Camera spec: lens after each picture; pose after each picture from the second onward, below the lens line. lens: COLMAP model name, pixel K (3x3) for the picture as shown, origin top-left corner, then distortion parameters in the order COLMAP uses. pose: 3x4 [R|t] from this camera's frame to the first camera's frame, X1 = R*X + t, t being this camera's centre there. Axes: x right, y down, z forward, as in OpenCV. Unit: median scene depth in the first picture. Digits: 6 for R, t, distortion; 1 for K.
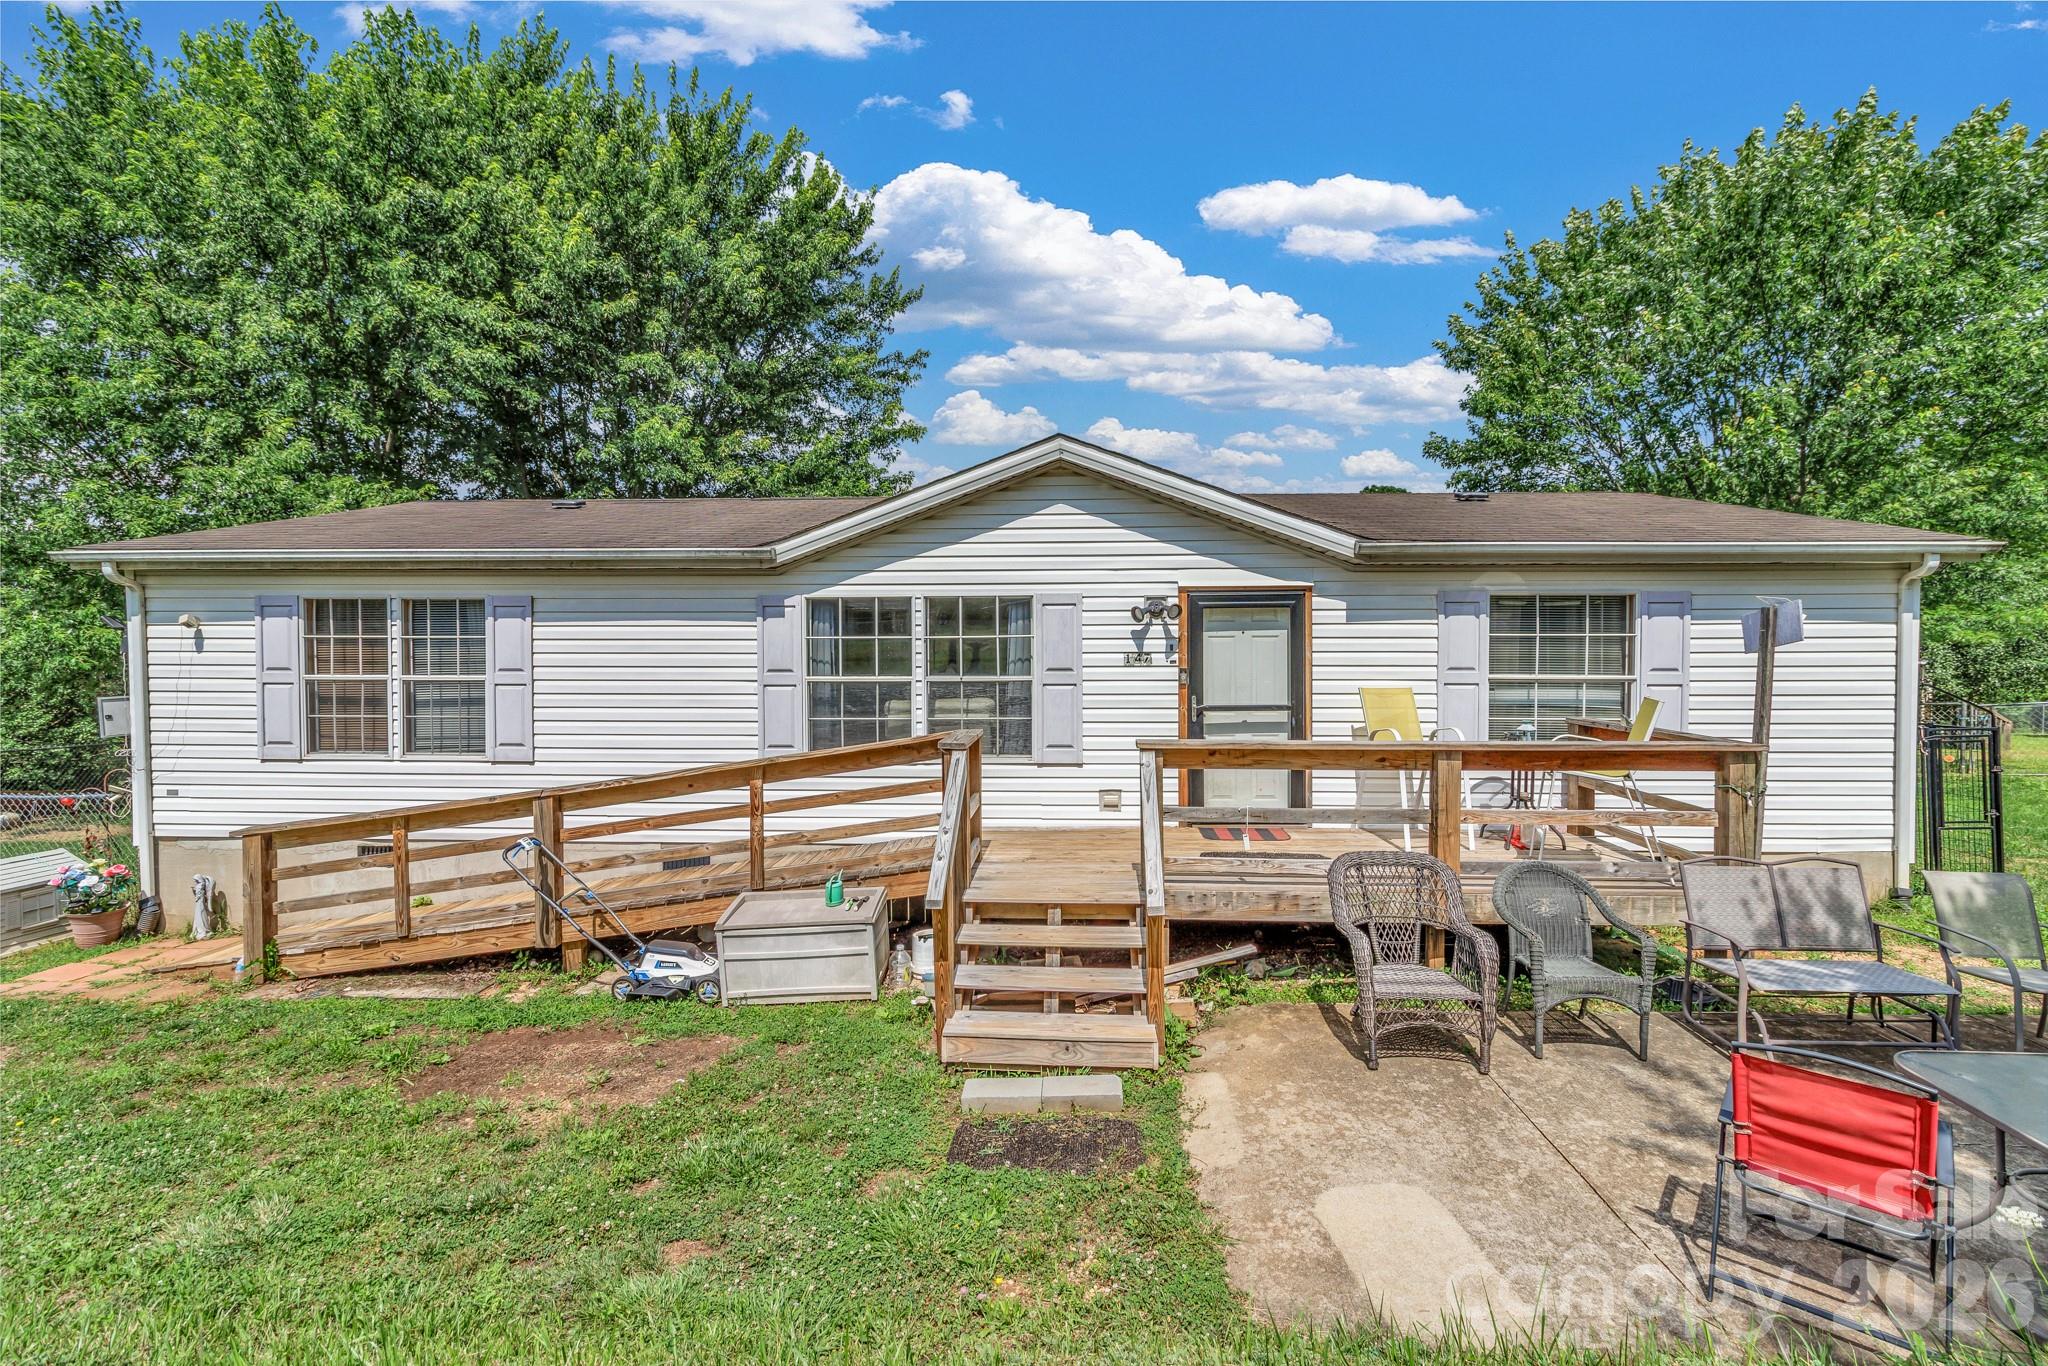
lens RADIAL K [[943.5, 0, 1023.3], [0, 943.5, 657.3], [0, 0, 1]] dist [-0.001536, -0.000354]
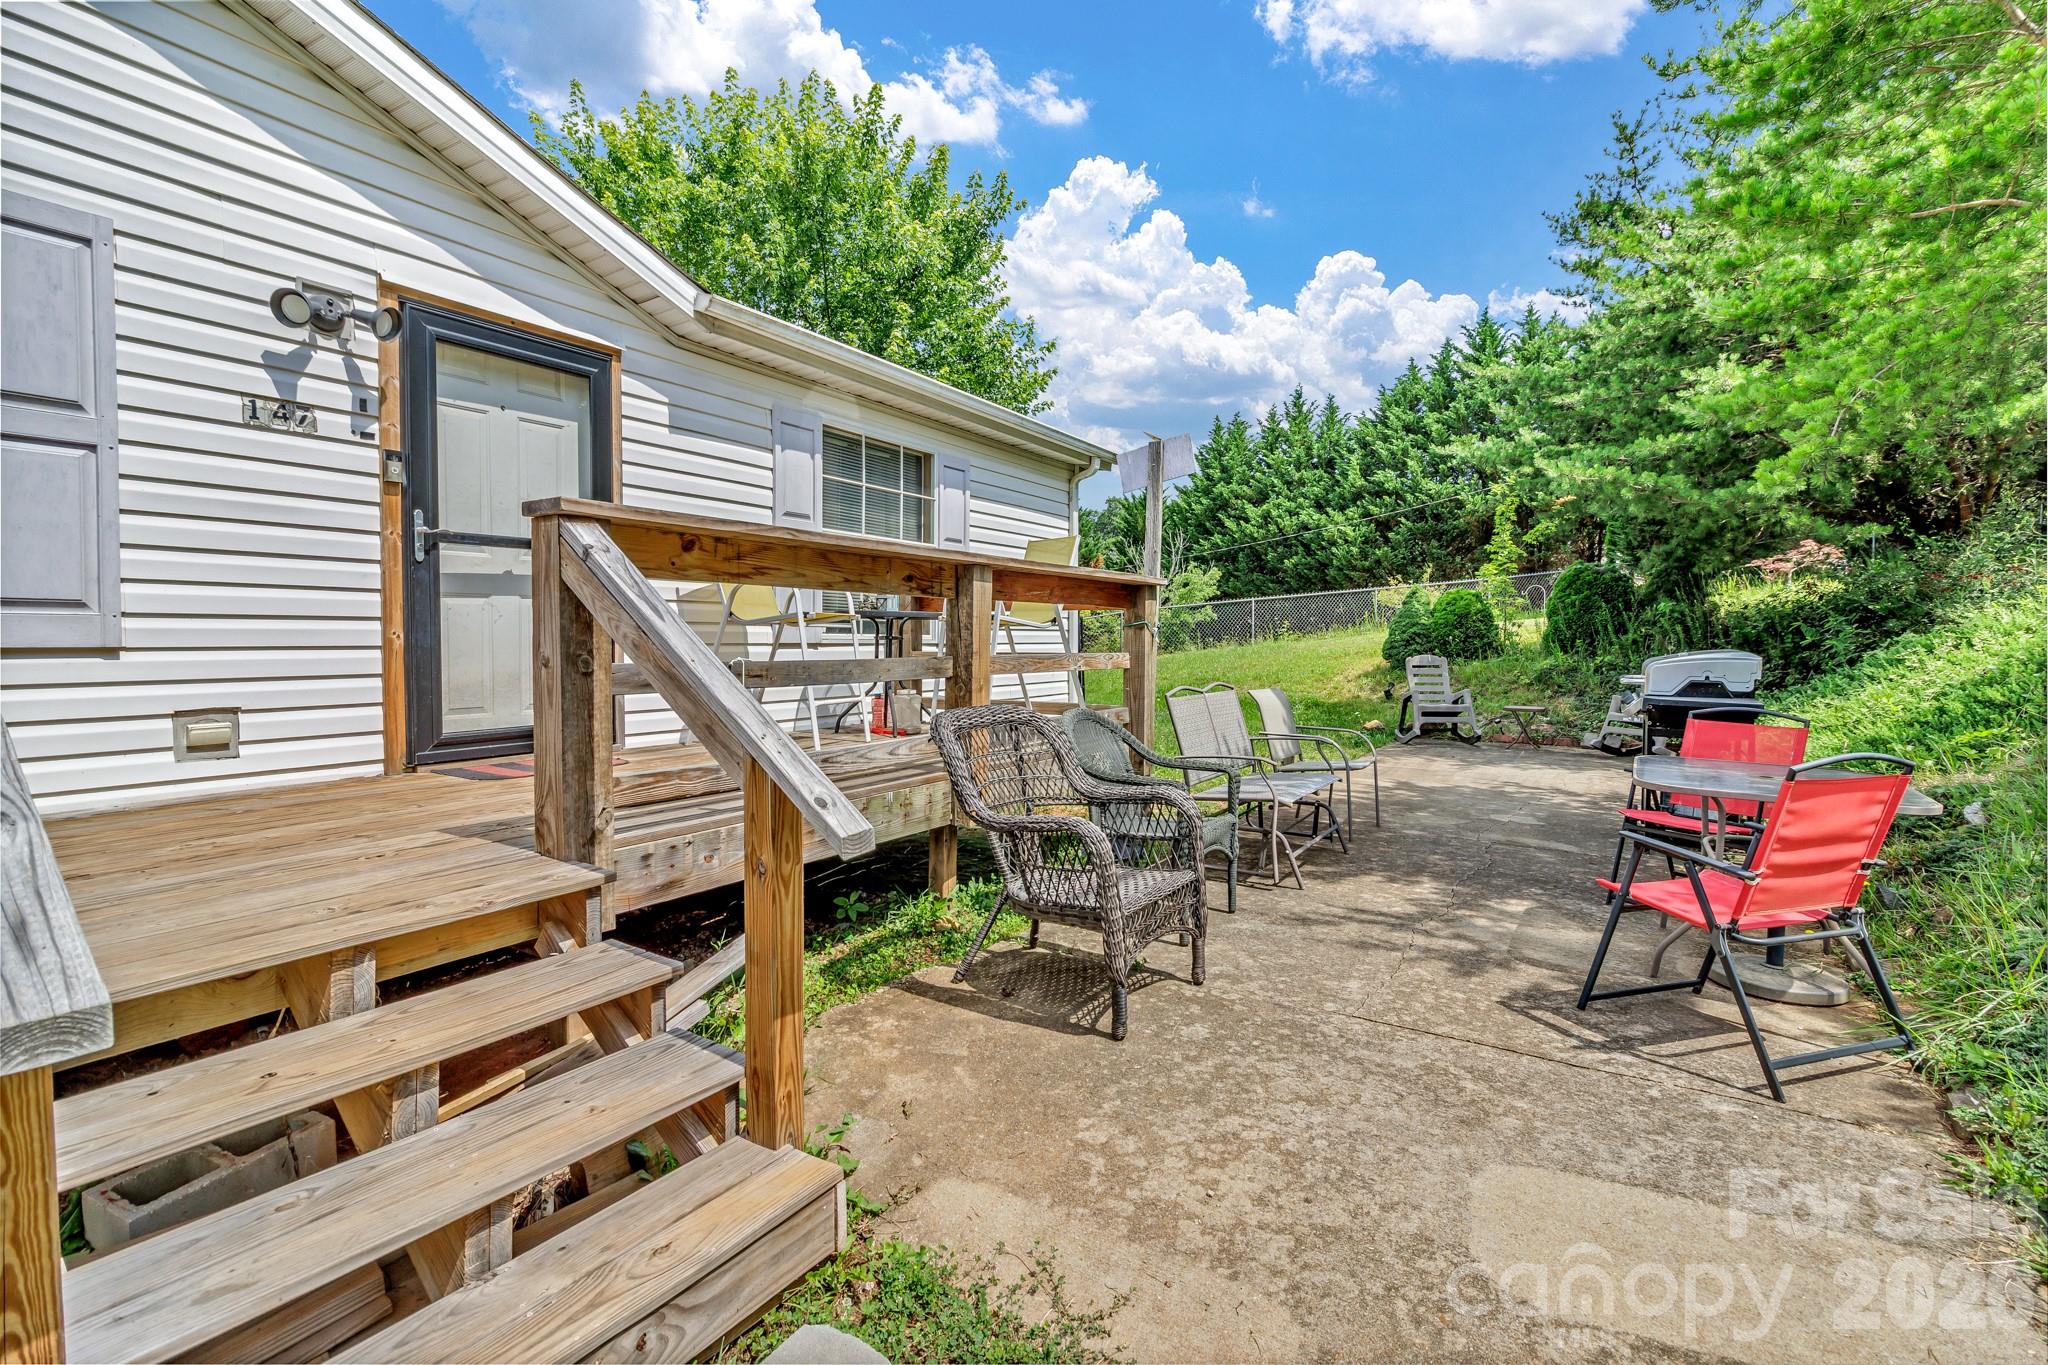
lens RADIAL K [[943.5, 0, 1023.3], [0, 943.5, 656.8], [0, 0, 1]] dist [-0.001536, -0.000354]
pose [[0.478923, -0.011106, 0.877787, -0.107960], [0.011920, 0.999910, 0.006147, 0.121372], [-0.877776, 0.007519, 0.479012, 0.480947]]
